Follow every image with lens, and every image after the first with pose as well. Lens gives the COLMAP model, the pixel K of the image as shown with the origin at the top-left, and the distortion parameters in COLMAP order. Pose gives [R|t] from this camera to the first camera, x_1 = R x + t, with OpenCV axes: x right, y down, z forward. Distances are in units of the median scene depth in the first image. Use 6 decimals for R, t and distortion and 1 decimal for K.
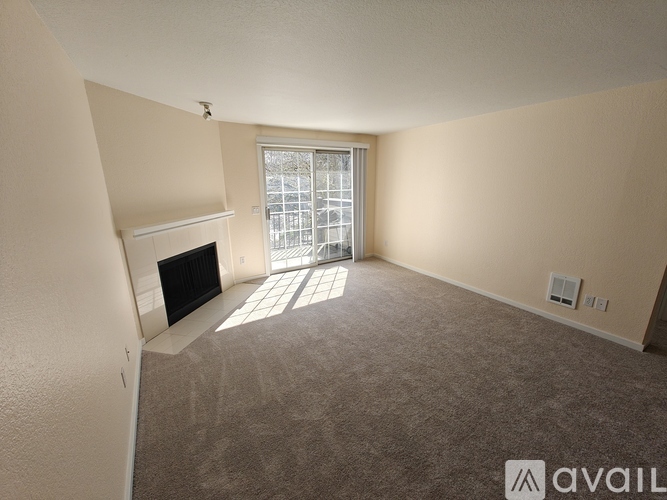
lens RADIAL K [[268.3, 0, 333.8], [0, 268.3, 251.5], [0, 0, 1]] dist [-0.002428, 0.000026]
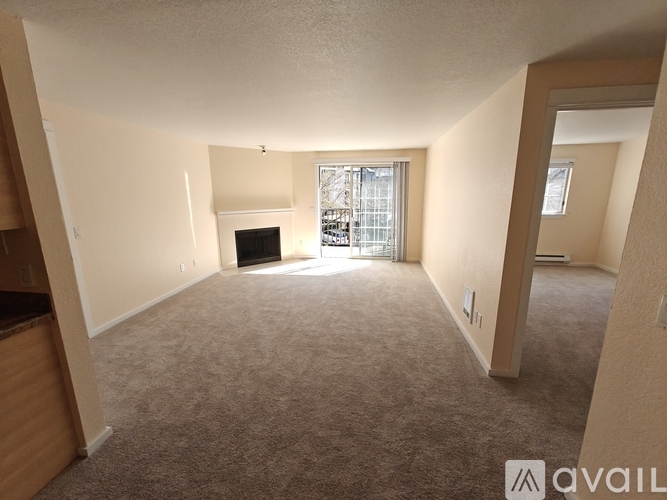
lens RADIAL K [[268.3, 0, 330.8], [0, 268.3, 246.3], [0, 0, 1]] dist [-0.002428, 0.000026]
pose [[0.778340, 0.138194, -0.612445, 0.746850], [-0.169563, 0.985495, 0.006878, 0.014546], [0.604512, 0.098495, 0.790483, -0.057841]]
